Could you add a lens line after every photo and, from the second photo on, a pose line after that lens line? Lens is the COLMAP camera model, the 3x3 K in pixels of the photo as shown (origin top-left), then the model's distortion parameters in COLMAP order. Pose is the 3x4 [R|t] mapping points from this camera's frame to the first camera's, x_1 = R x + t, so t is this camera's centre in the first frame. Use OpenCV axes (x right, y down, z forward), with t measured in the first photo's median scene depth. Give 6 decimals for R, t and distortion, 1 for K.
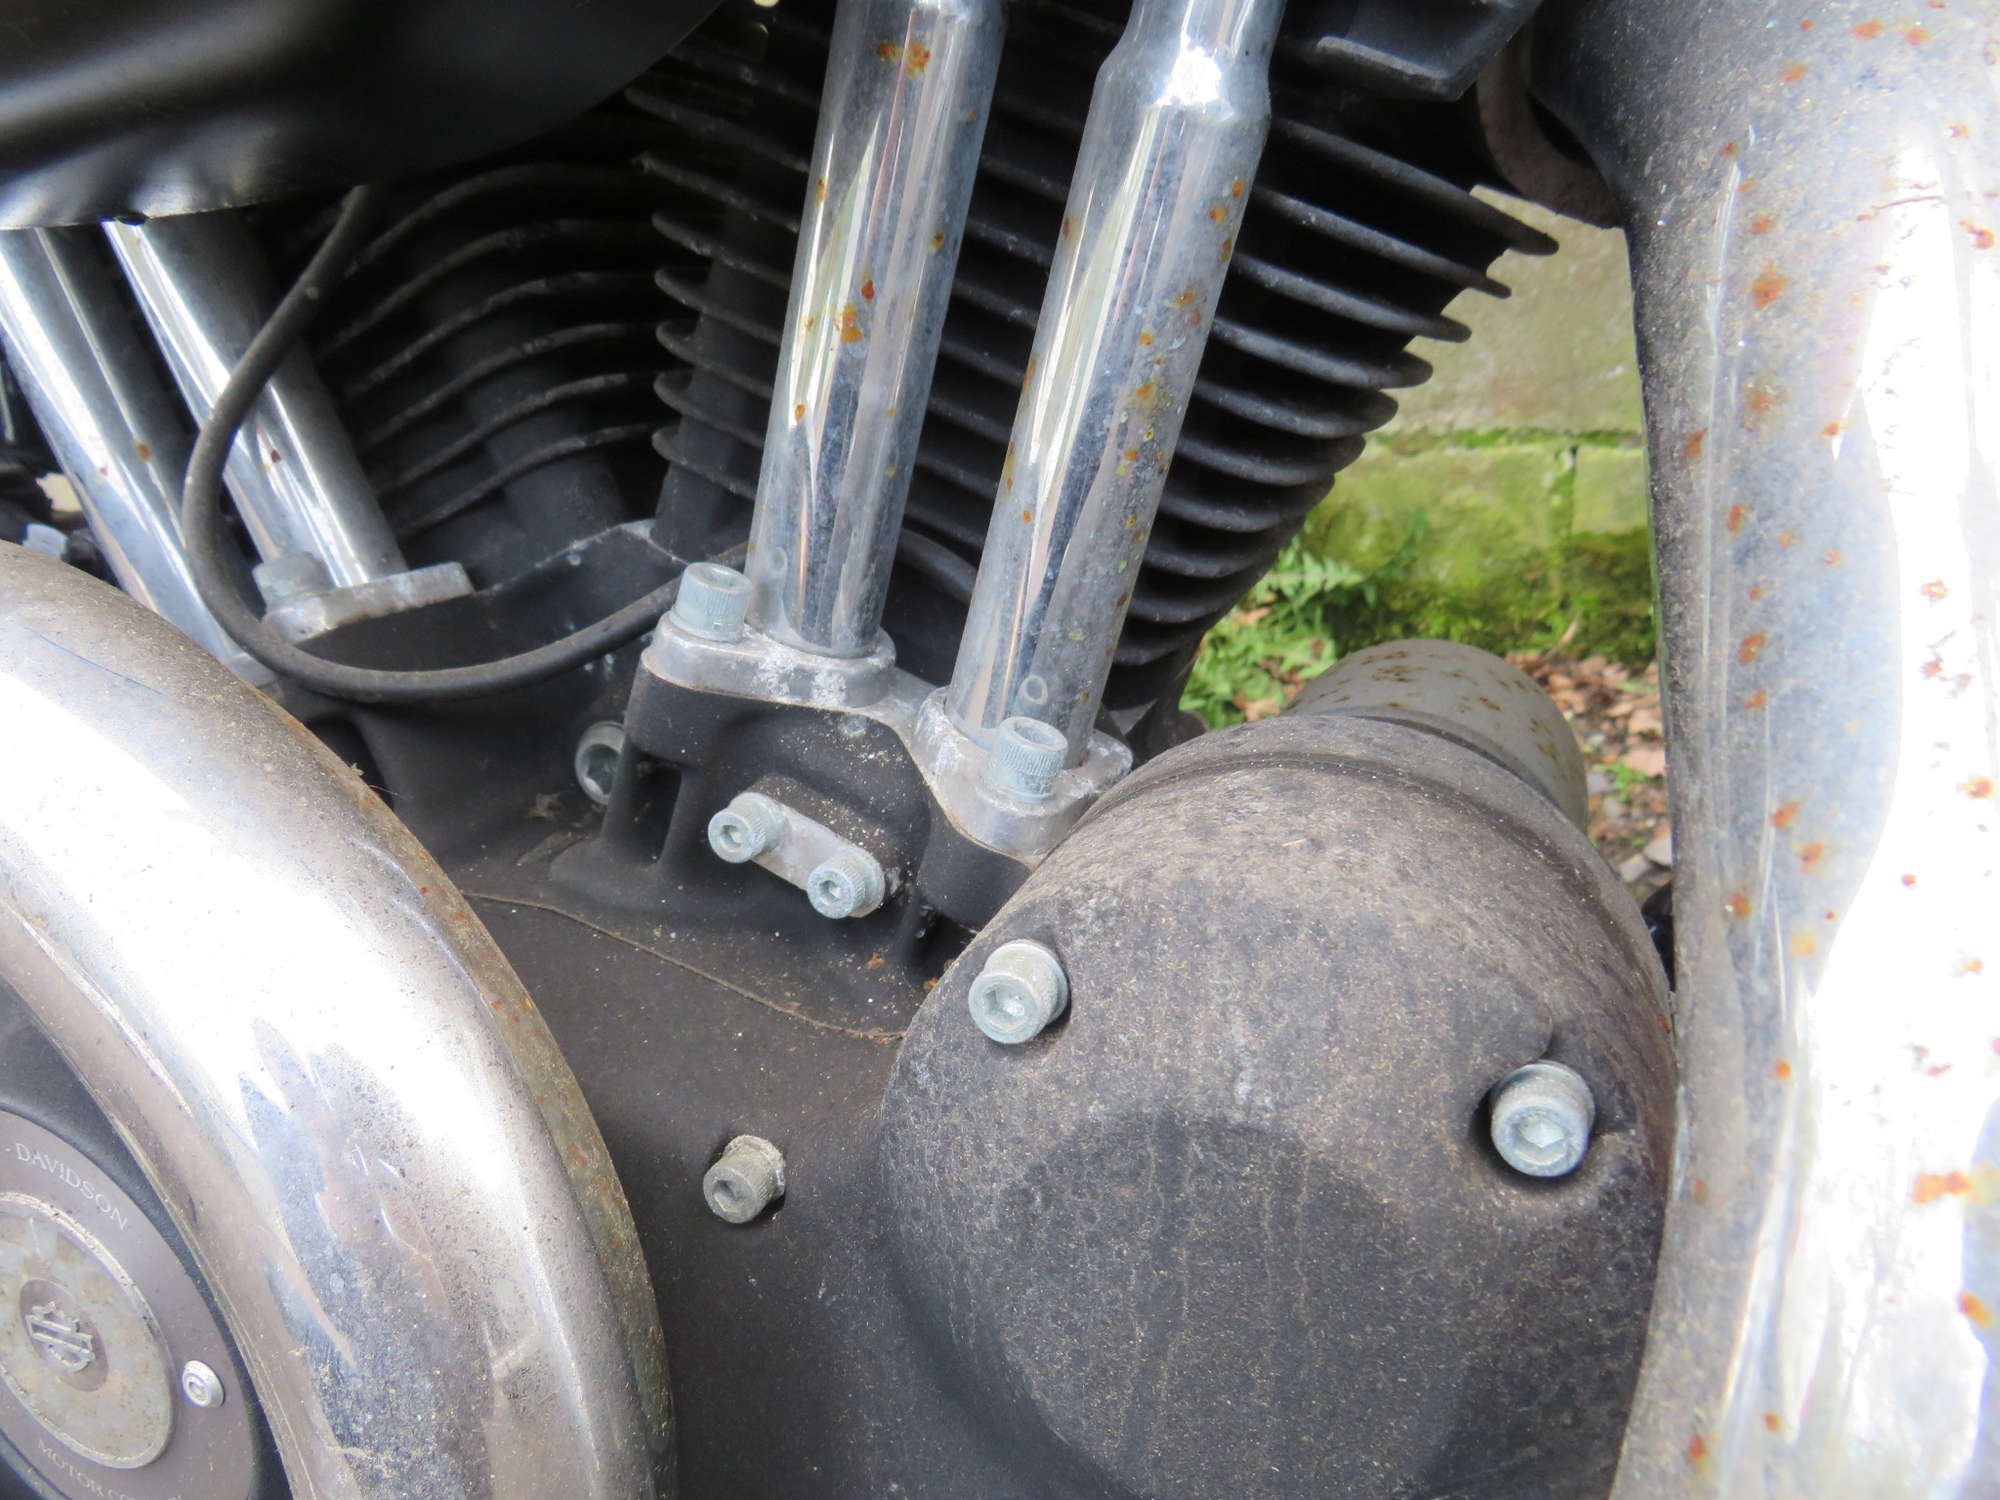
lens RADIAL K [[1414.5, 0, 995.1], [0, 1414.5, 755.1], [0, 0, 1]] dist [-0.036956, 0.023861]
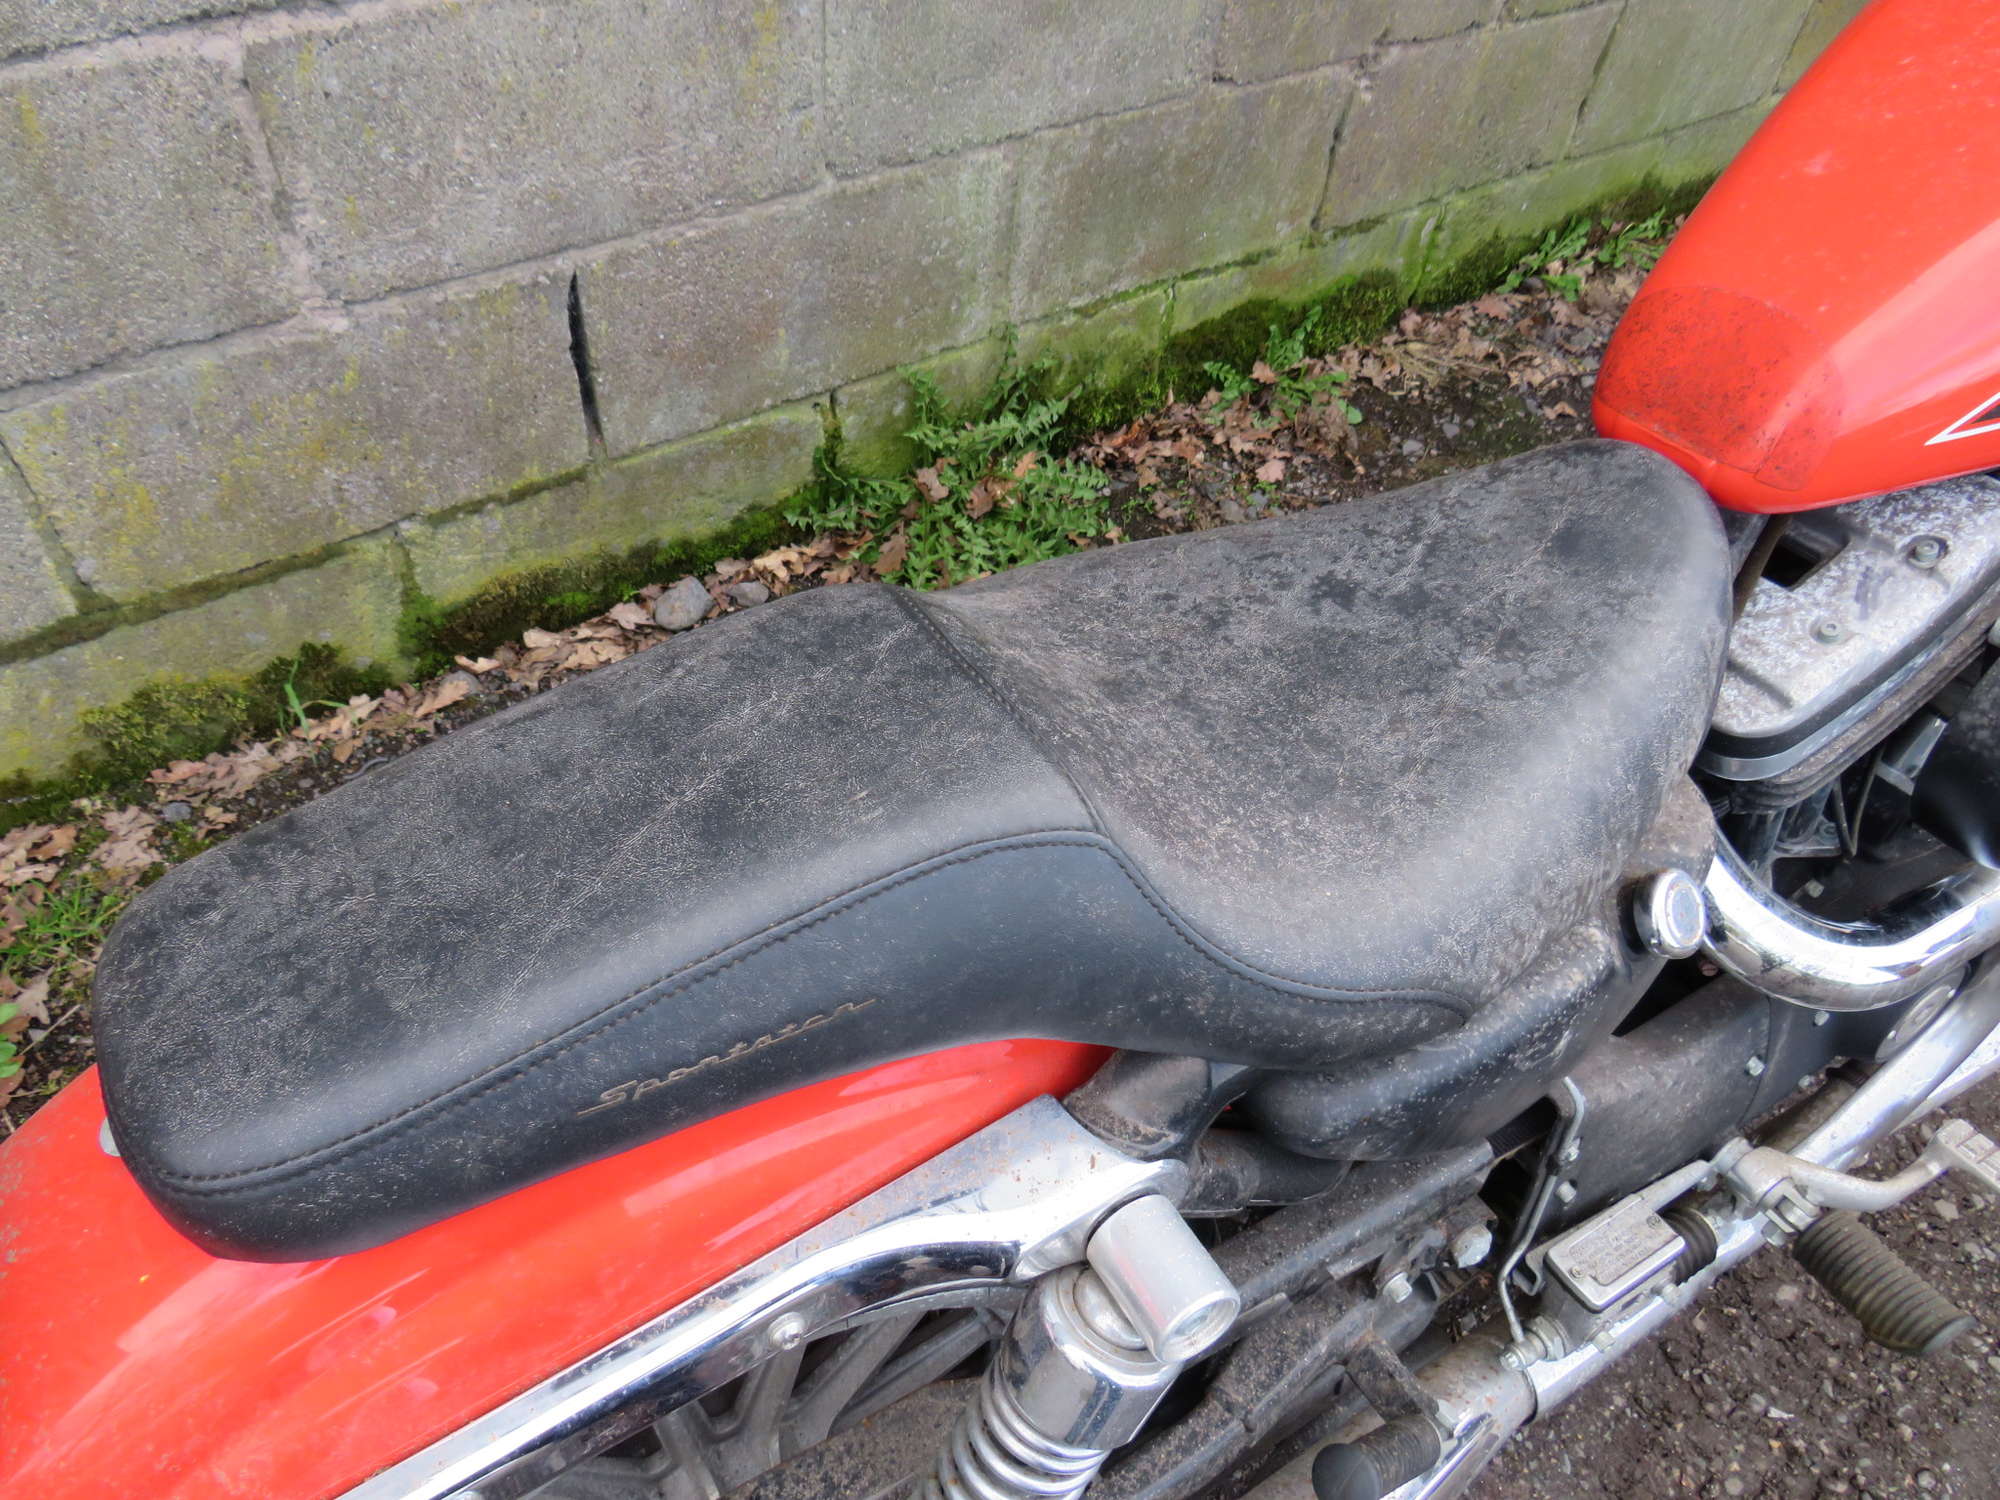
lens RADIAL K [[1417.1, 0, 998.9], [0, 1417.1, 745.5], [0, 0, 1]] dist [-0.027344, 0.003851]
pose [[0.603263, -0.504300, 0.617864, -0.987183], [0.222411, 0.850352, 0.476902, -0.626638], [-0.765903, -0.150278, 0.625148, 0.136448]]
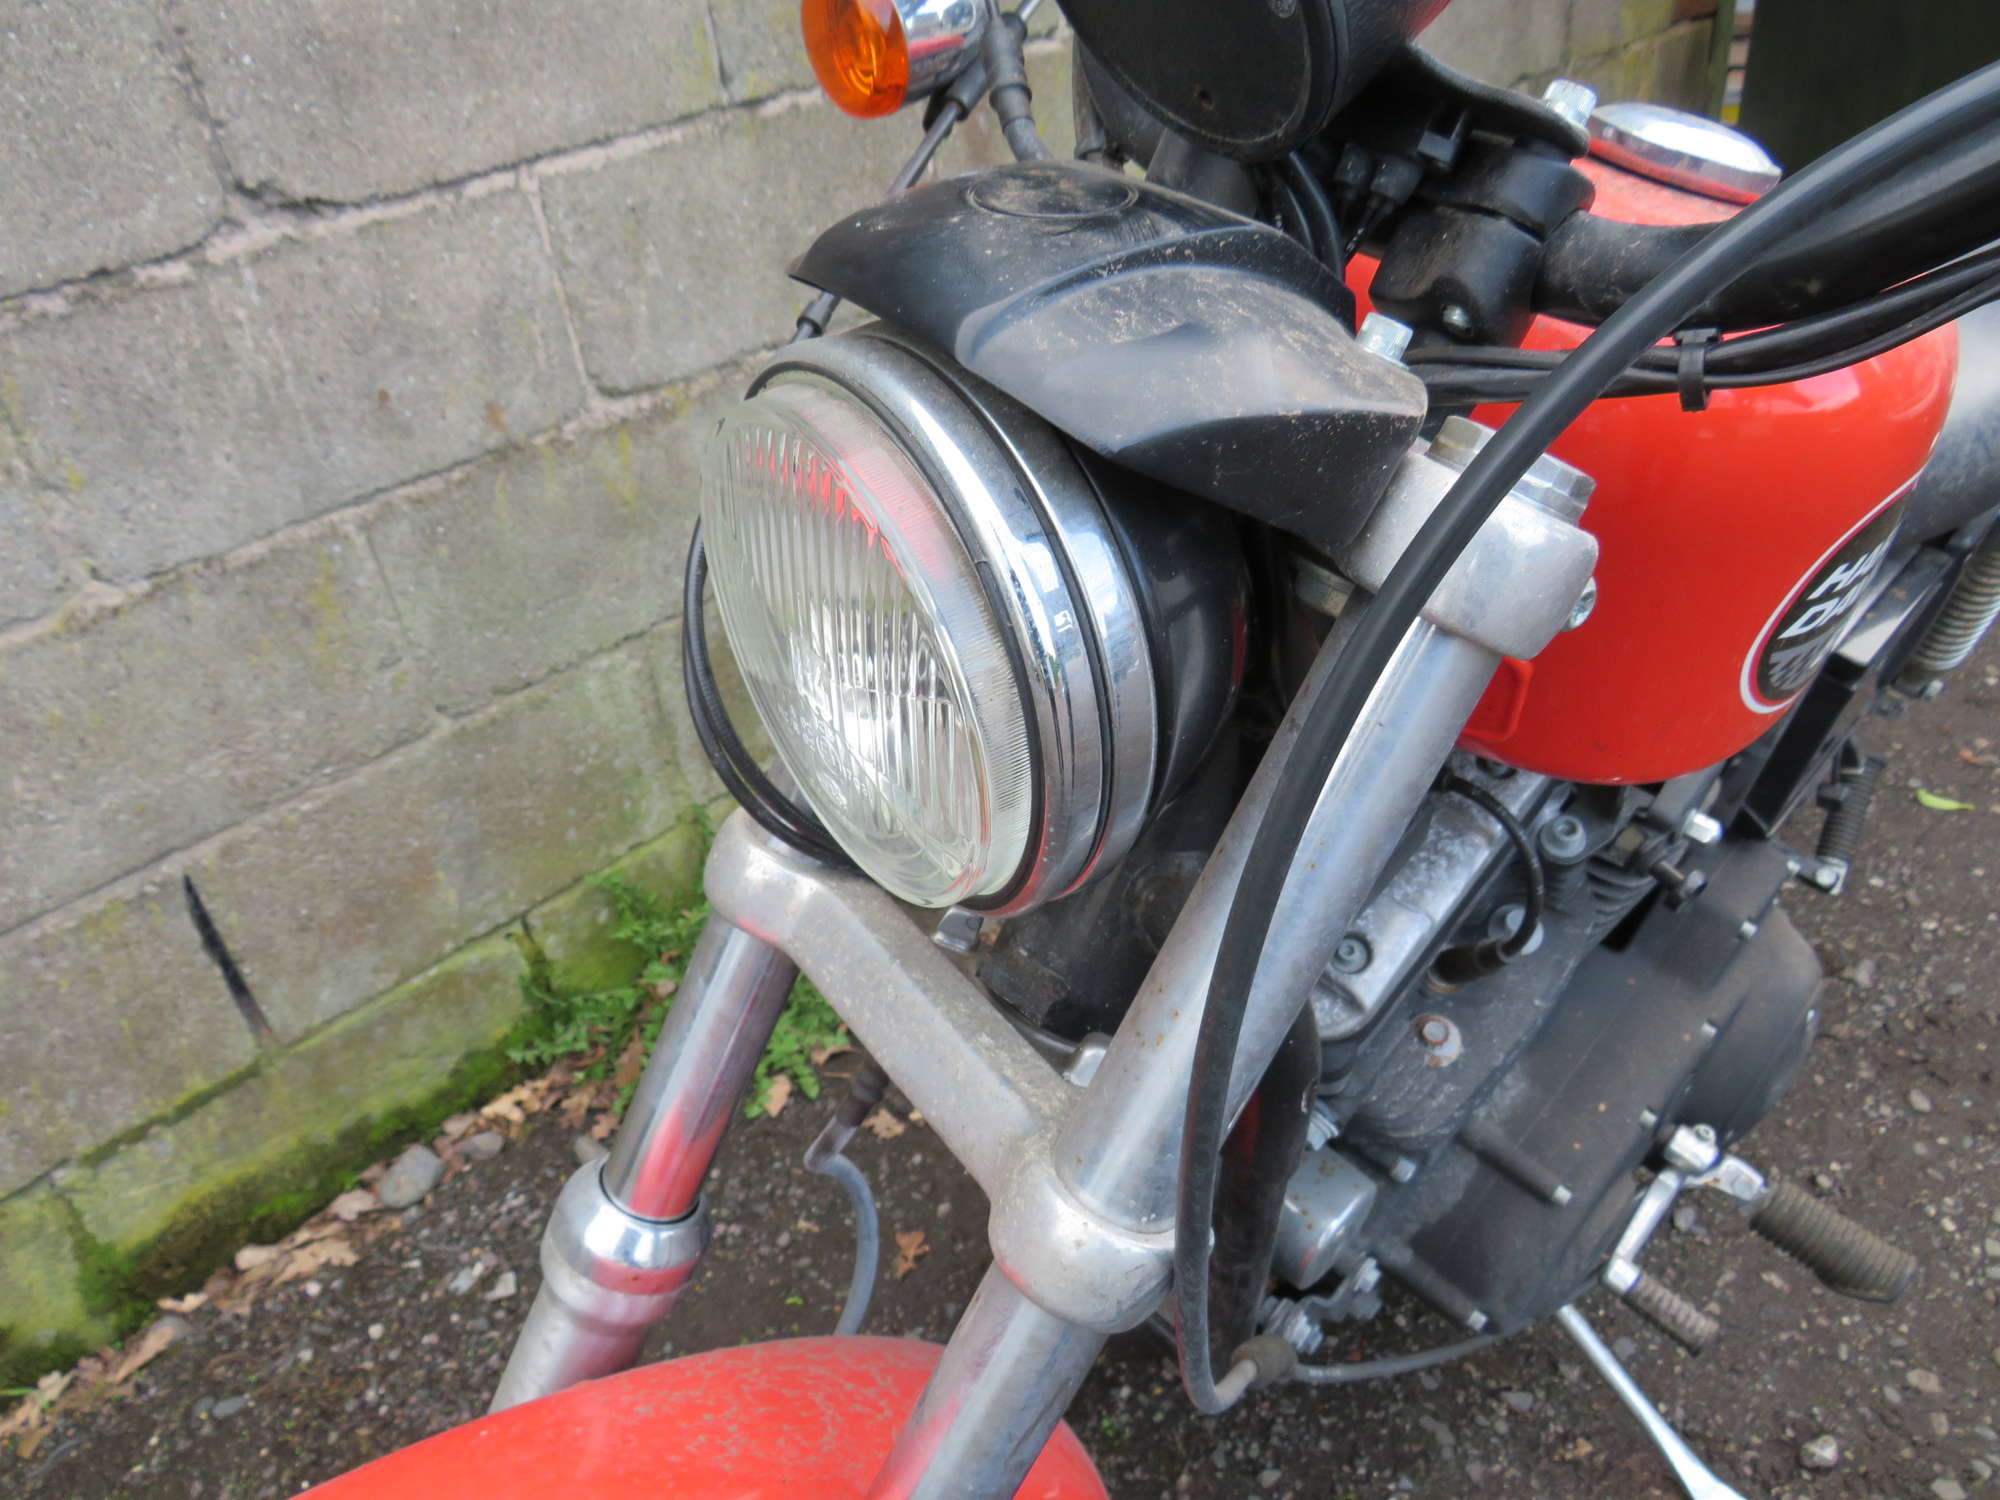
lens RADIAL K [[1410.0, 0, 996.1], [0, 1410.0, 744.3], [0, 0, 1]] dist [-0.024696, -0.003117]
pose [[0.477695, -0.422352, 0.770342, -0.792789], [0.463605, 0.866015, 0.187321, -0.471456], [-0.746243, 0.267652, 0.609495, -0.043191]]
